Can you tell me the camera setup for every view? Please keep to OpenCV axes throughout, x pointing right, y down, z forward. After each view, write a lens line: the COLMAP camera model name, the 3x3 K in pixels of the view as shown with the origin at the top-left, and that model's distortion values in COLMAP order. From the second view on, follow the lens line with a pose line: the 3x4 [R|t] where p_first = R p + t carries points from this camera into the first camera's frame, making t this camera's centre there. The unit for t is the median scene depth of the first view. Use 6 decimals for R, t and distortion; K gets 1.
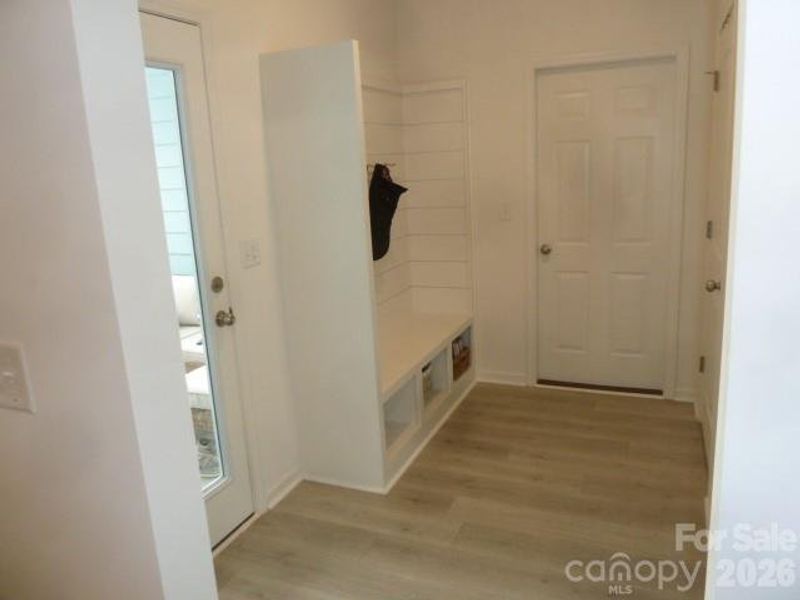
lens RADIAL K [[602.6, 0, 400.2], [0, 602.6, 297.0], [0, 0, 1]] dist [-0.015125, -0.000980]
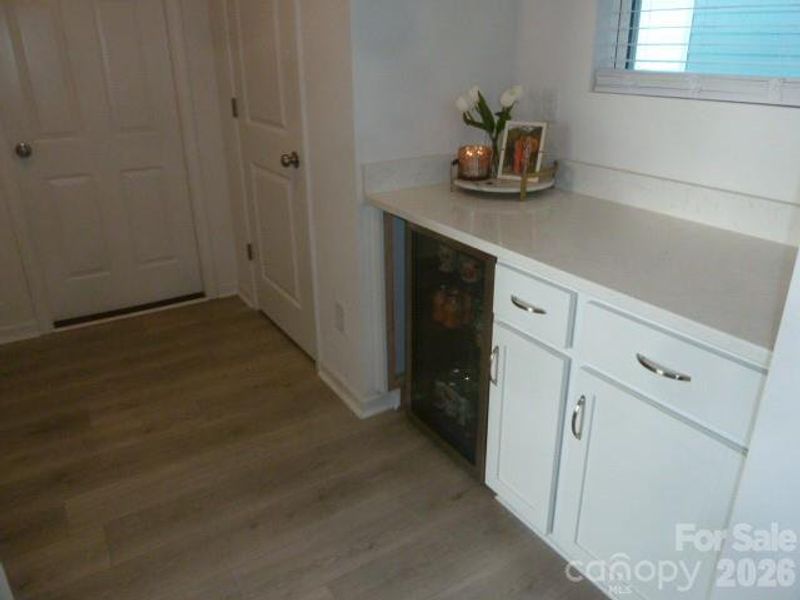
lens RADIAL K [[602.6, 0, 401.8], [0, 602.6, 302.7], [0, 0, 1]] dist [-0.015125, -0.000980]
pose [[0.564101, -0.275983, 0.778218, -0.127926], [0.155436, 0.961131, 0.228181, 0.005820], [-0.810944, -0.007755, 0.585072, 0.204685]]
